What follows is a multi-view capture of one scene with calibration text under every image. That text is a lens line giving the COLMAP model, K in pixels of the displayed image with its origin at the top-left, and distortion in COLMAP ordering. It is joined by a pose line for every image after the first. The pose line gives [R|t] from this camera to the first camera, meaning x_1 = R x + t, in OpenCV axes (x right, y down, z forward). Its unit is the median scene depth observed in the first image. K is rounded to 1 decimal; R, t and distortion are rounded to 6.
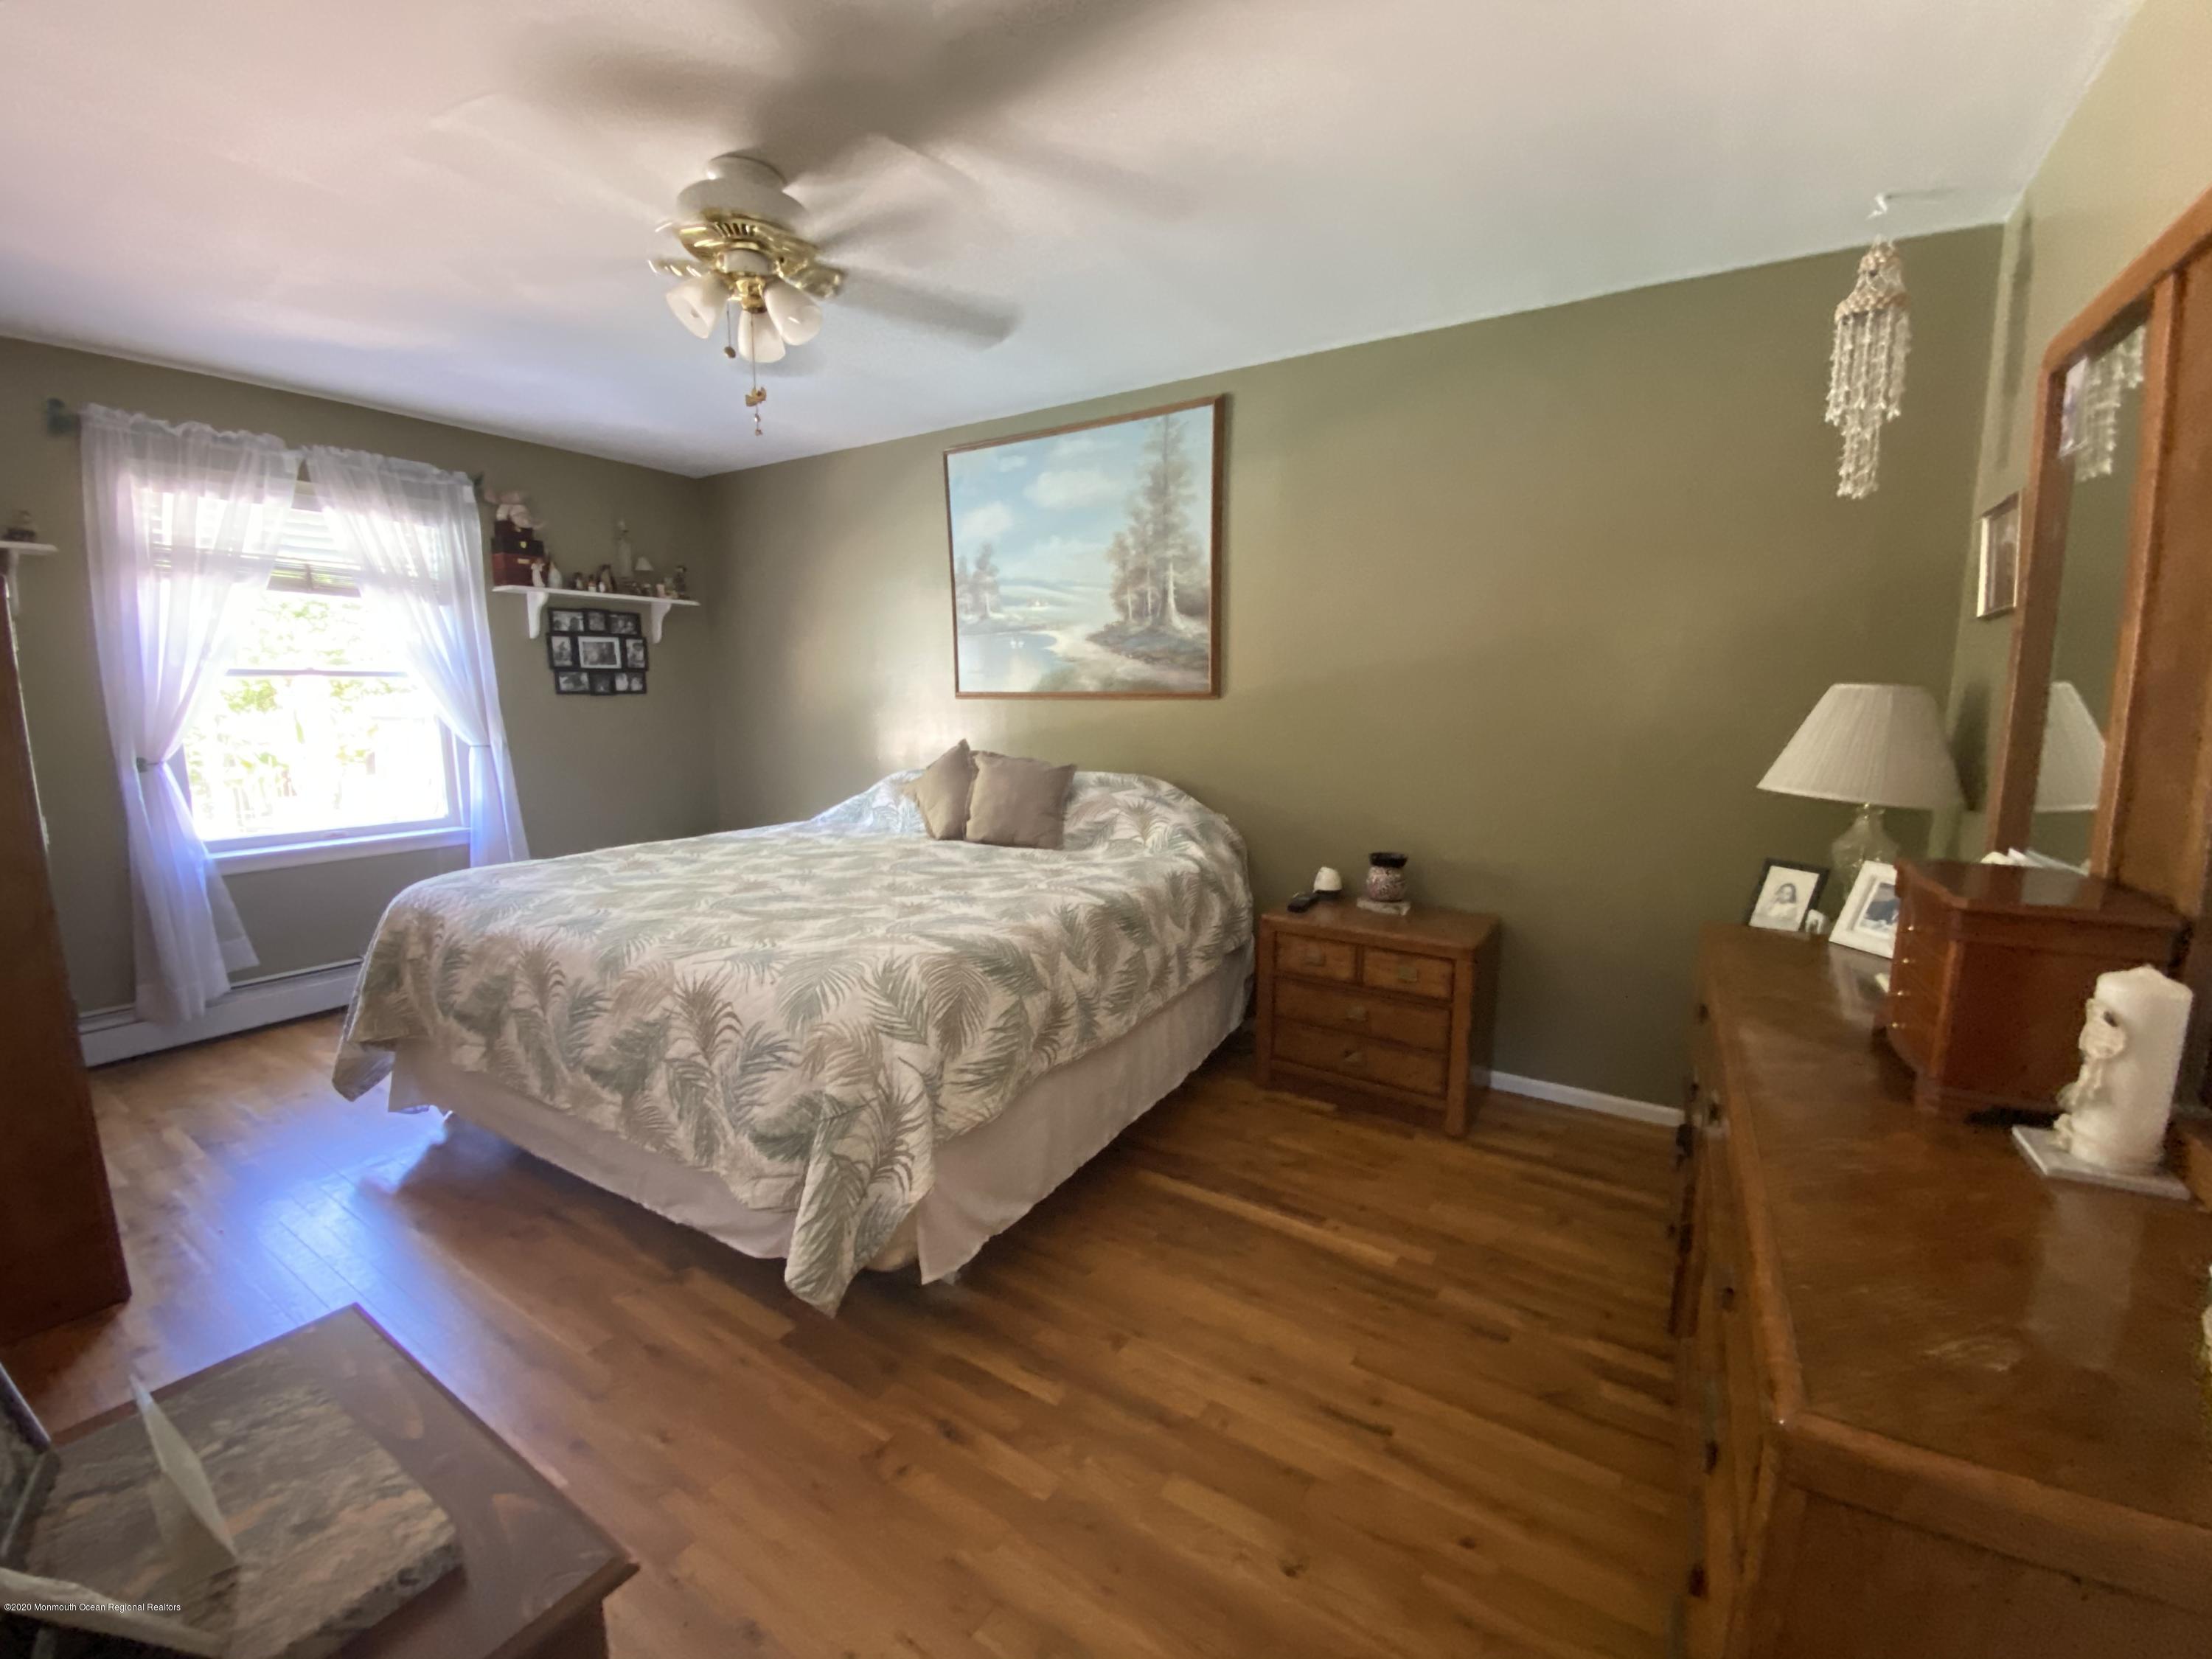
lens RADIAL K [[896.3, 0, 1101.0], [0, 896.3, 832.0], [0, 0, 1]] dist [0.027652, -0.024129]
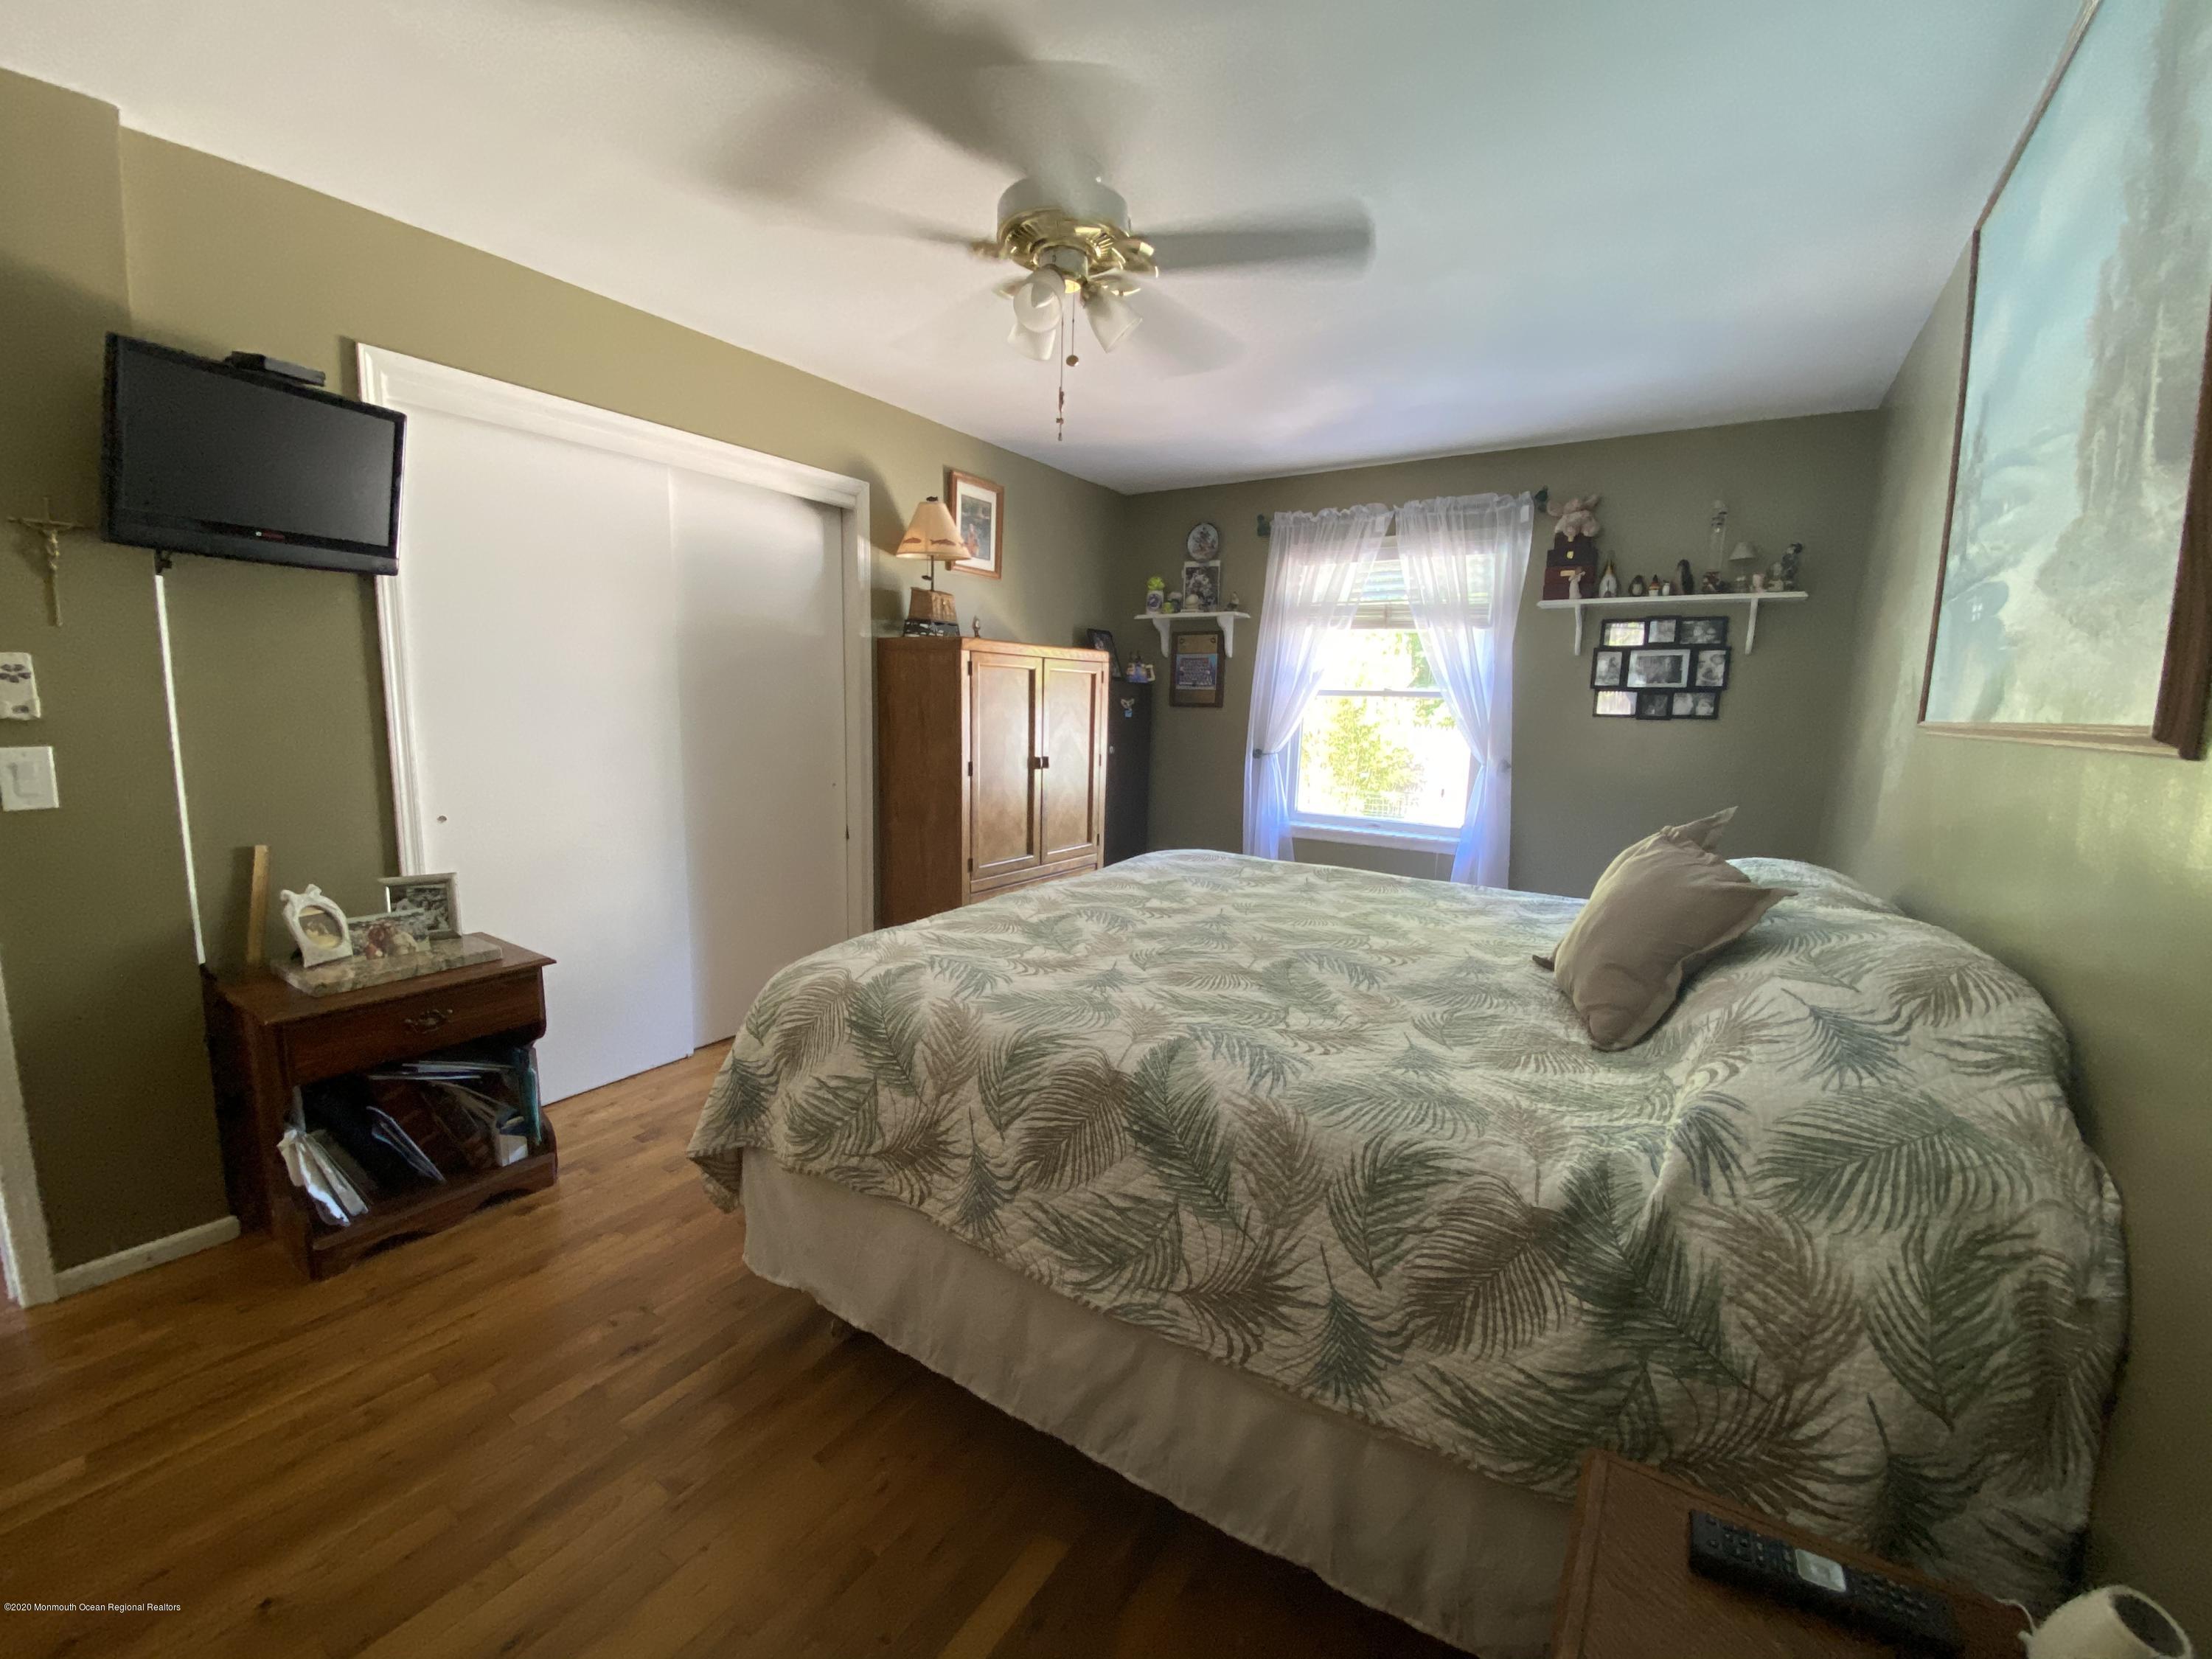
lens RADIAL K [[896.3, 0, 1101.0], [0, 896.3, 832.0], [0, 0, 1]] dist [0.027652, -0.024129]
pose [[-0.026043, 0.144655, -0.989139, 0.362361], [-0.181762, 0.972296, 0.146978, -0.099358], [0.982998, 0.183615, 0.000971, 0.634535]]
